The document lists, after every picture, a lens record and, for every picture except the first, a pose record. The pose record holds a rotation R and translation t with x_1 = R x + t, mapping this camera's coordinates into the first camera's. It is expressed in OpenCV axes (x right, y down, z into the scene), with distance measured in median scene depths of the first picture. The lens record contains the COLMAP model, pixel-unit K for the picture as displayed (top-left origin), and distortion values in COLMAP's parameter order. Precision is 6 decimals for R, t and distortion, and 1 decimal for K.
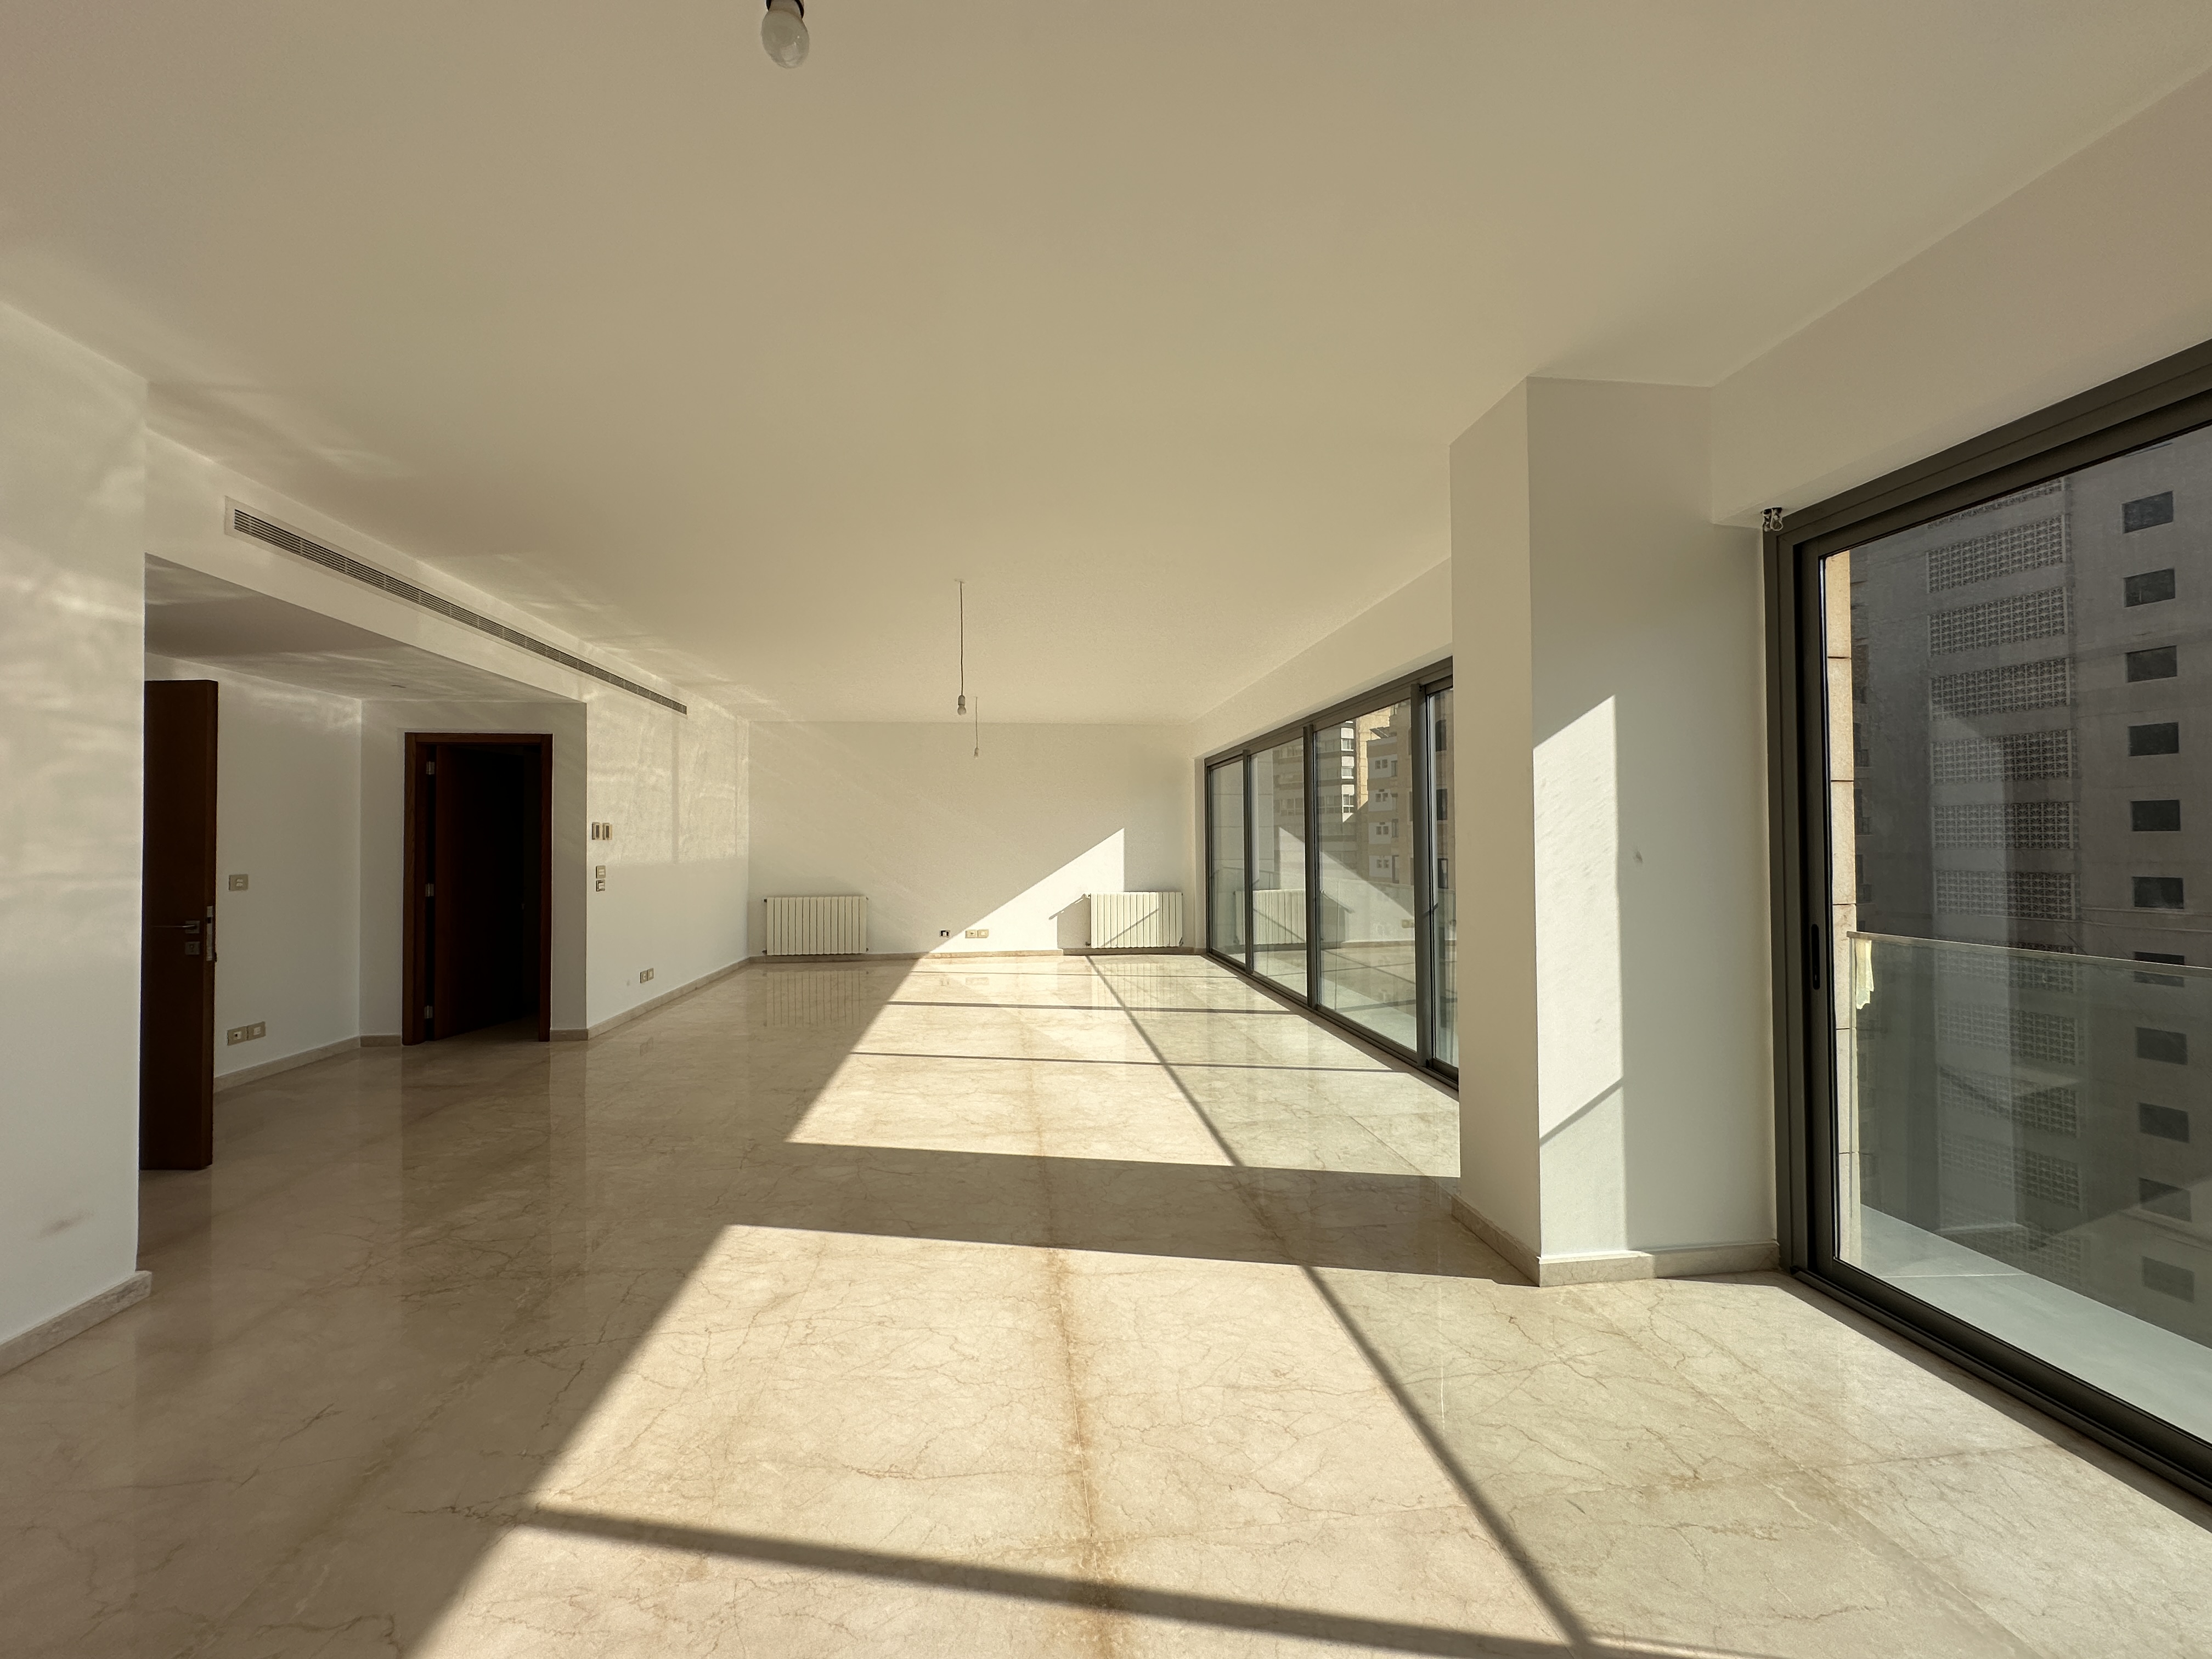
lens RADIAL K [[882.2, 0, 1103.5], [0, 882.2, 827.9], [0, 0, 1]] dist [-0.001381, 0.000563]
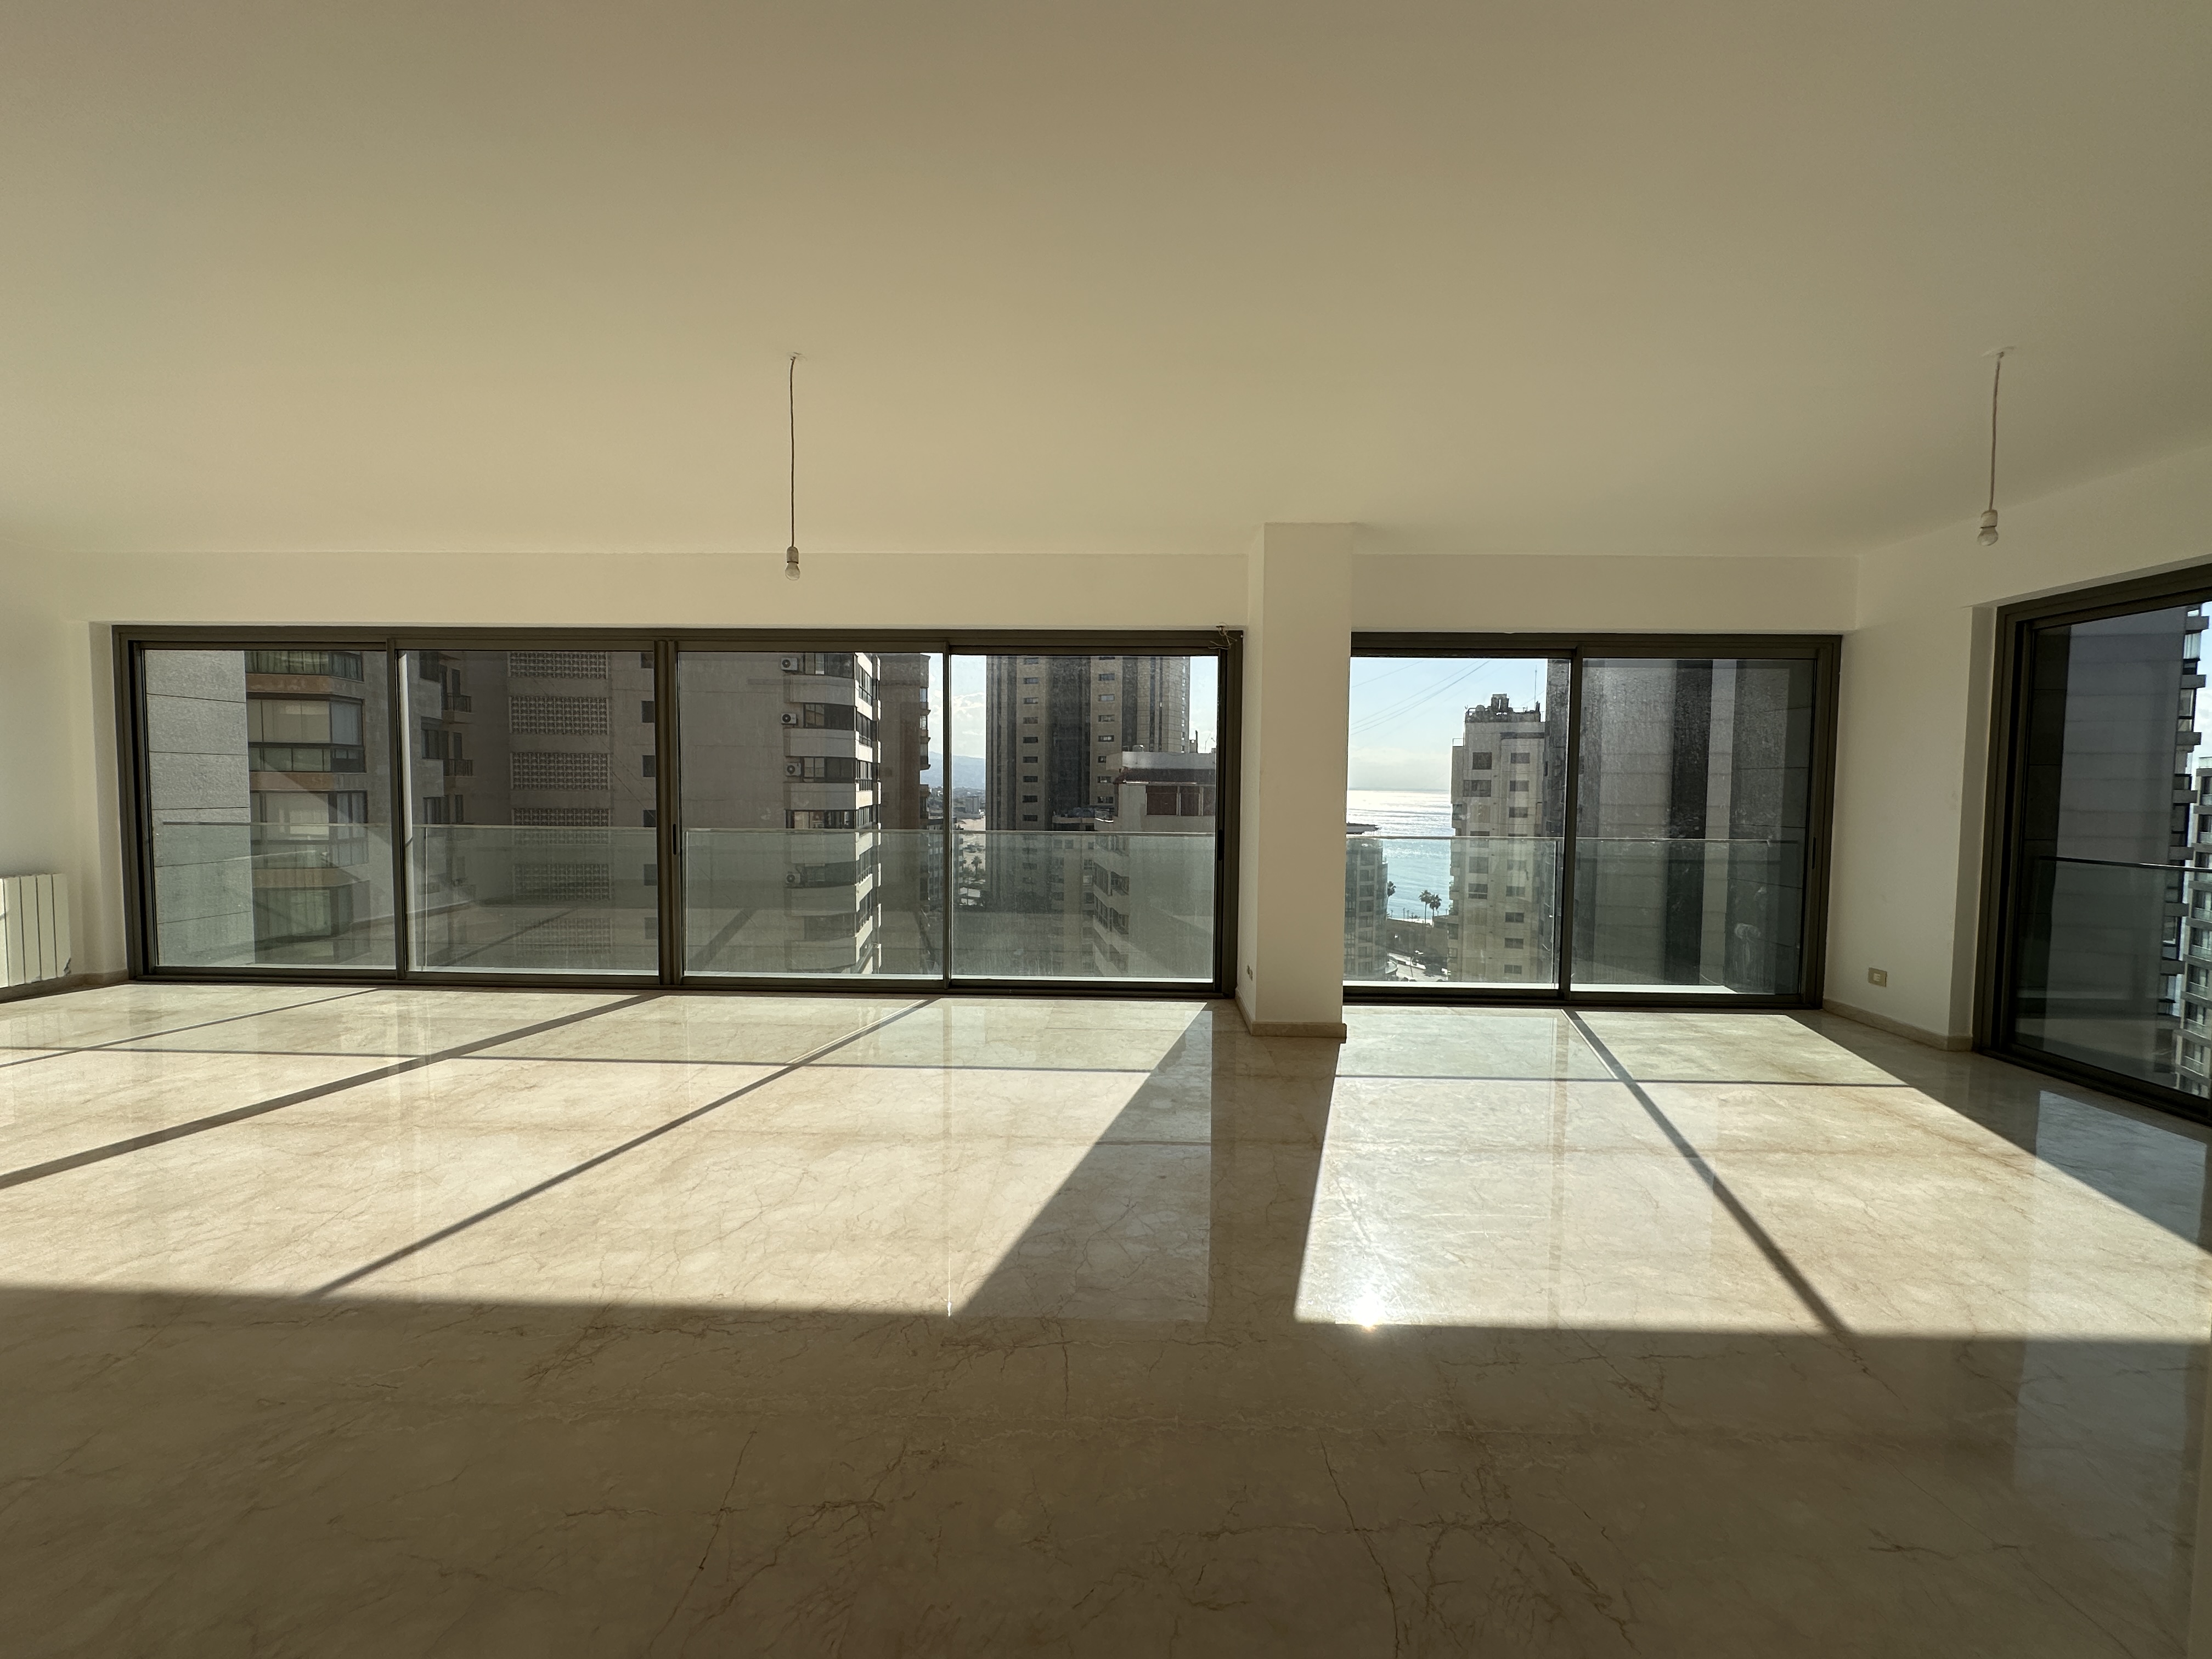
lens RADIAL K [[882.2, 0, 1103.5], [0, 882.2, 827.9], [0, 0, 1]] dist [-0.001381, 0.000563]
pose [[0.141913, -0.040563, 0.989048, -0.762356], [-0.027131, 0.998625, 0.044848, 0.012773], [-0.989507, -0.033198, 0.140617, 0.707832]]
